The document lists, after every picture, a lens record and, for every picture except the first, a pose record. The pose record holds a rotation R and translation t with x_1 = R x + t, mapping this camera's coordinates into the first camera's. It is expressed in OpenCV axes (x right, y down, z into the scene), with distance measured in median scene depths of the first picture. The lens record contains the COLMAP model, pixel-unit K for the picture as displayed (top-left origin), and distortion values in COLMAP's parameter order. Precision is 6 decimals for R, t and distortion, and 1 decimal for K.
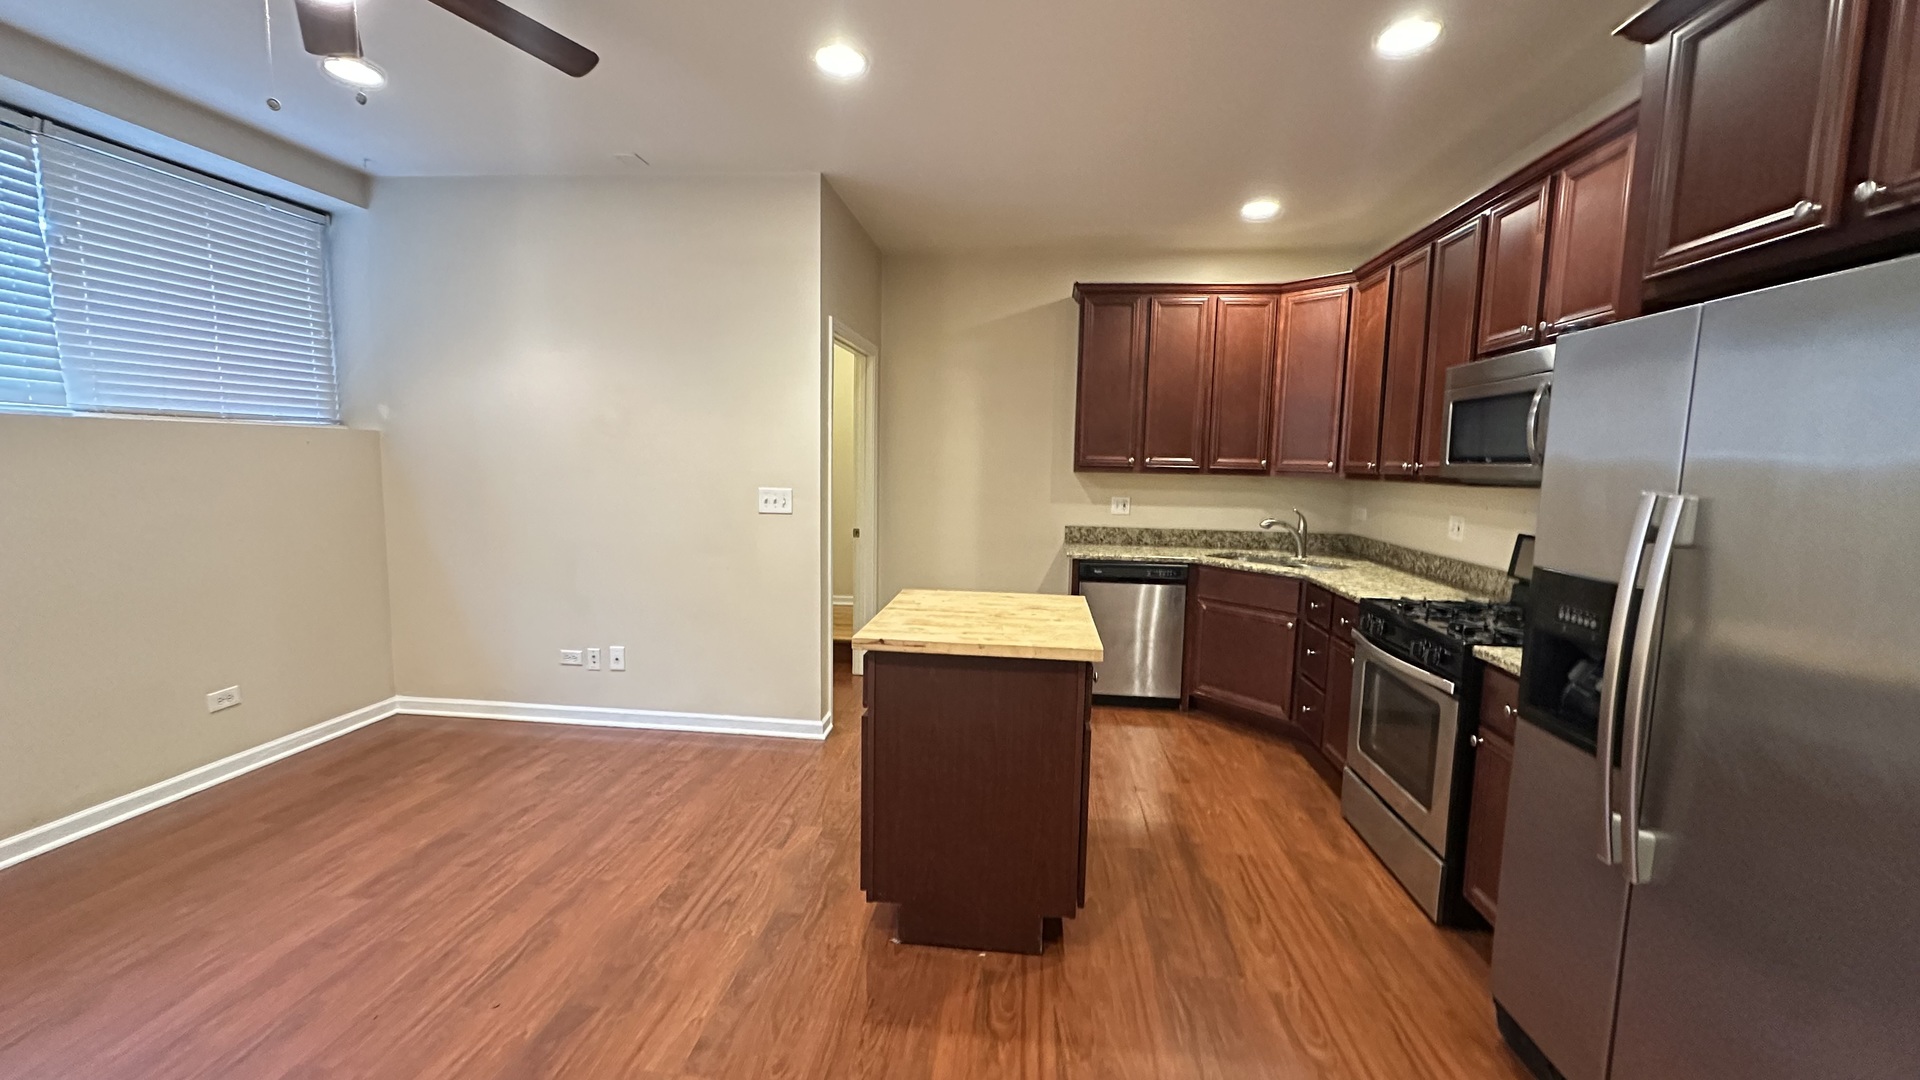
lens RADIAL K [[762.3, 0, 960.2], [0, 762.3, 537.5], [0, 0, 1]] dist [-0.001803, 0.001143]
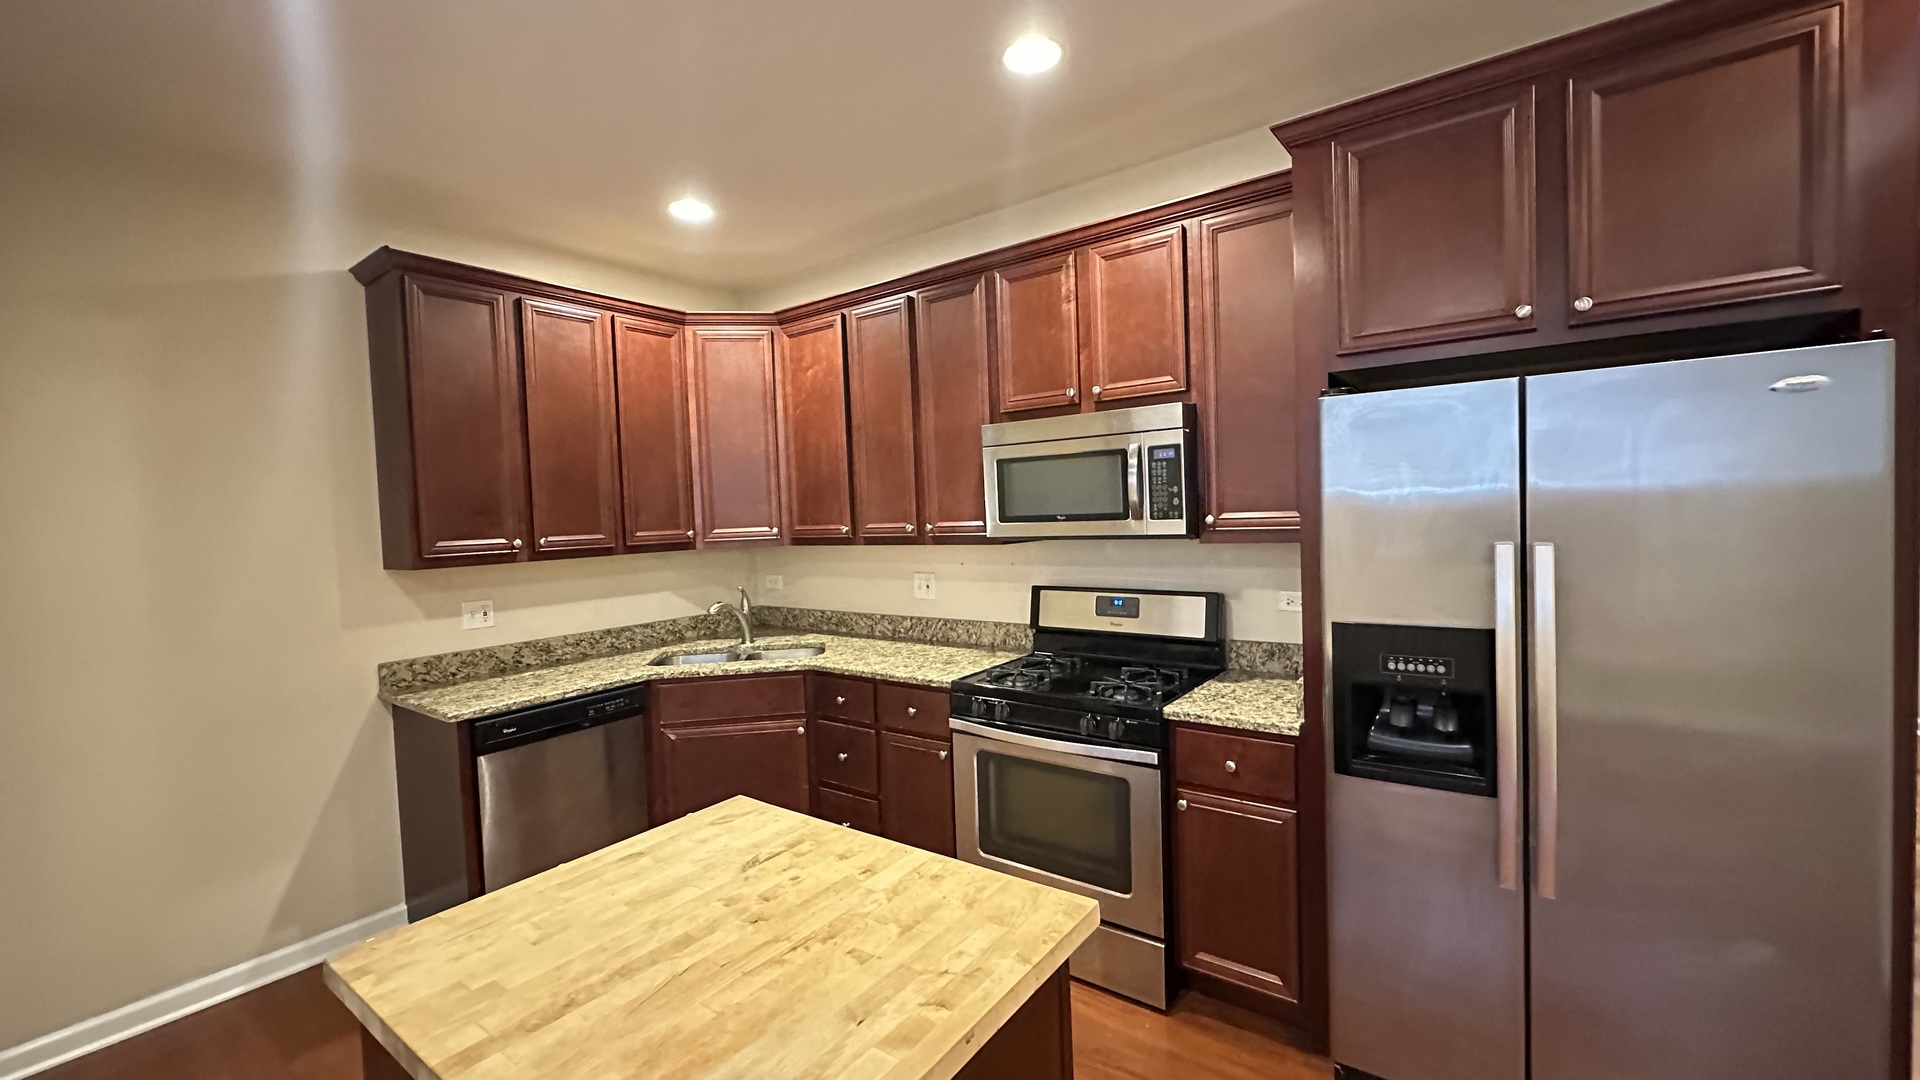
lens RADIAL K [[762.3, 0, 961.0], [0, 762.3, 541.0], [0, 0, 1]] dist [-0.001803, 0.001143]
pose [[0.501844, -0.075074, 0.861694, -0.175802], [0.136774, 0.990580, 0.006648, -0.070529], [-0.854076, 0.114521, 0.507385, 0.442893]]
